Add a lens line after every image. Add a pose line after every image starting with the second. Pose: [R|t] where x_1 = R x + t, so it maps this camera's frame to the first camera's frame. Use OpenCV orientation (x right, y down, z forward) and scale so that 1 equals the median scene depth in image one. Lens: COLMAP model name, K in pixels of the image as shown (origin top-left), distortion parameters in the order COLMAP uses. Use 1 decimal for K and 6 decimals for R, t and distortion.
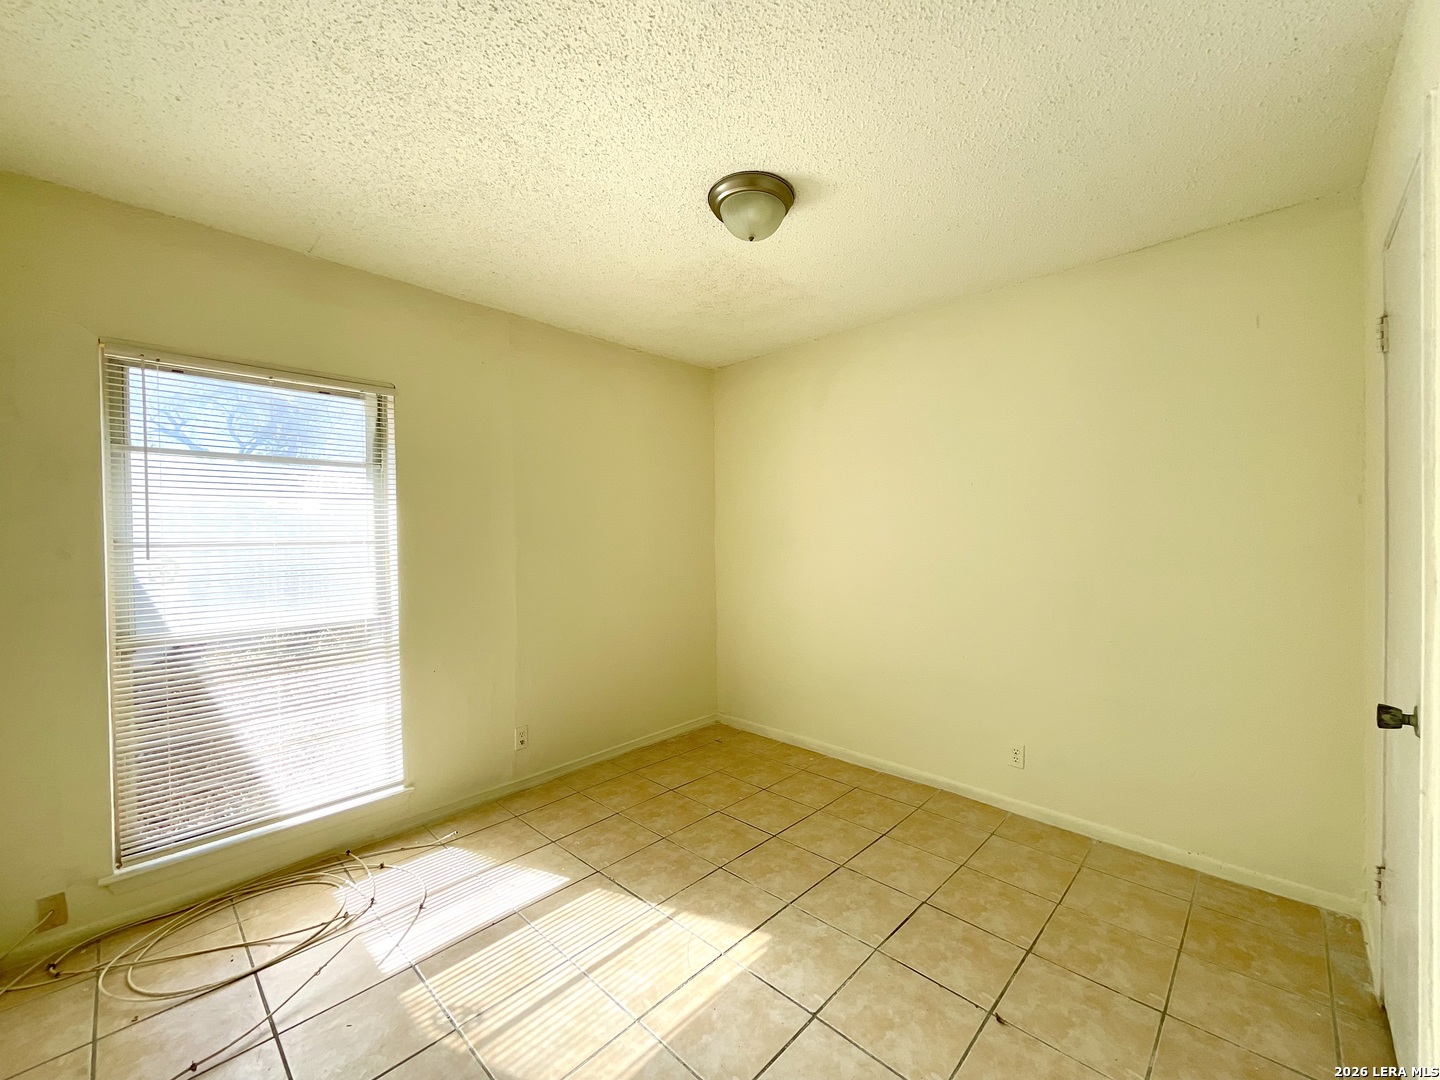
lens RADIAL K [[580.7, 0, 719.1], [0, 580.7, 535.6], [0, 0, 1]] dist [0.001549, 0.000101]
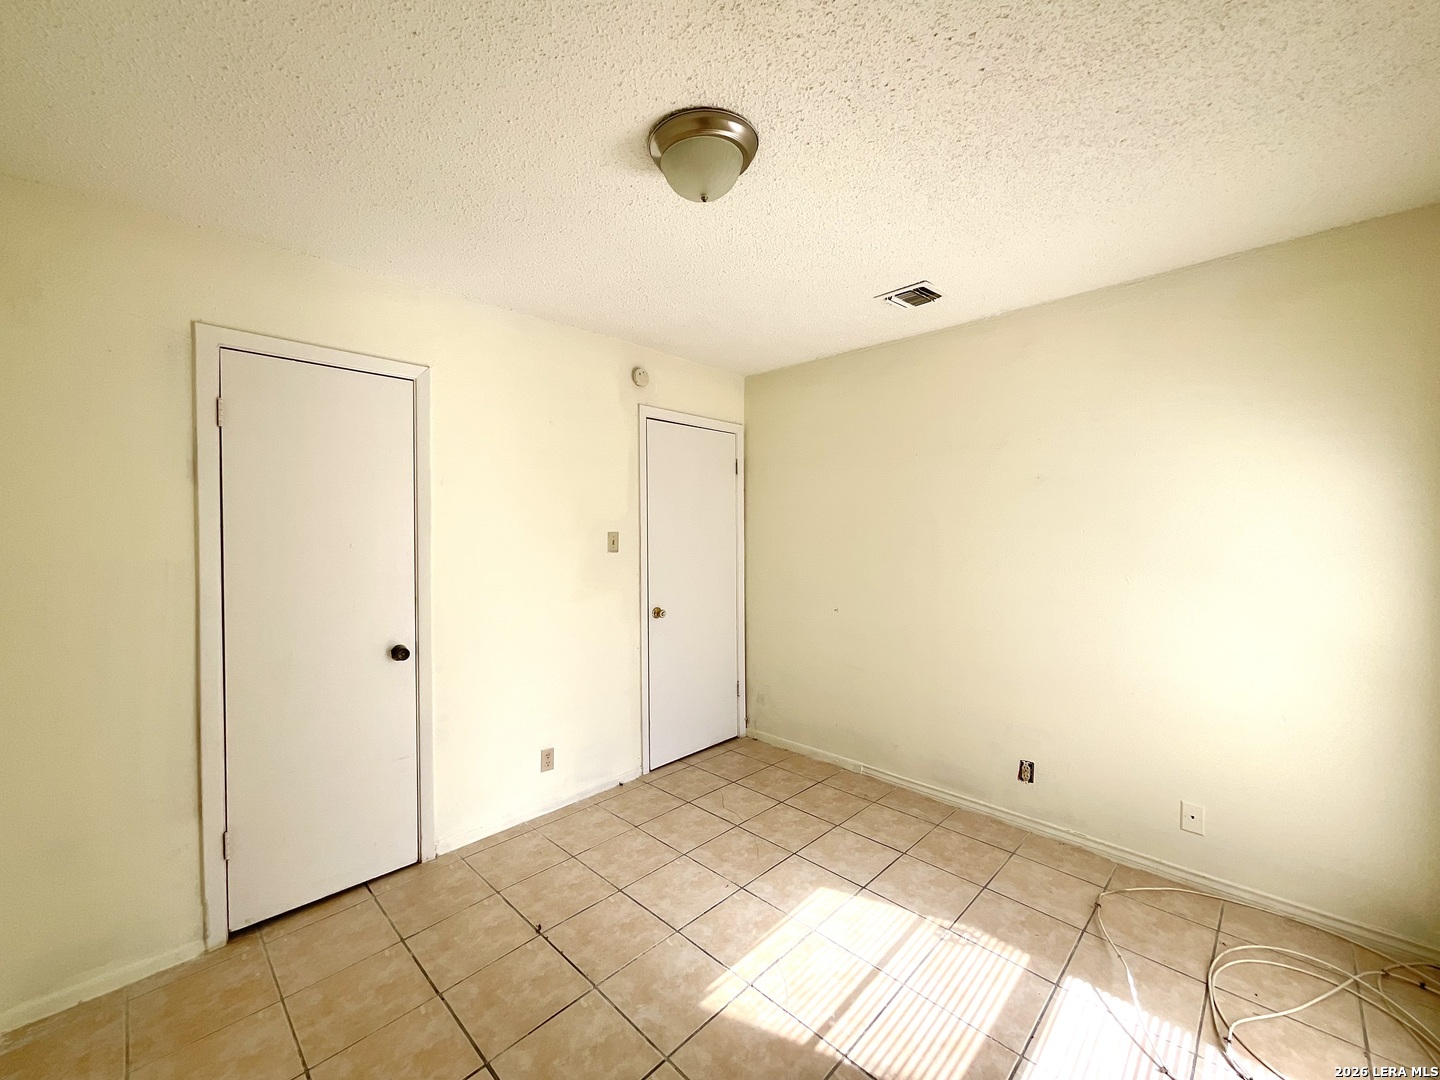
lens RADIAL K [[580.7, 0, 720.8], [0, 580.7, 536.7], [0, 0, 1]] dist [0.001549, 0.000101]
pose [[-0.999864, 0.015573, 0.005518, 0.040832], [0.015676, 0.999696, 0.019029, -0.070531], [-0.005220, 0.019113, -0.999804, 2.016070]]
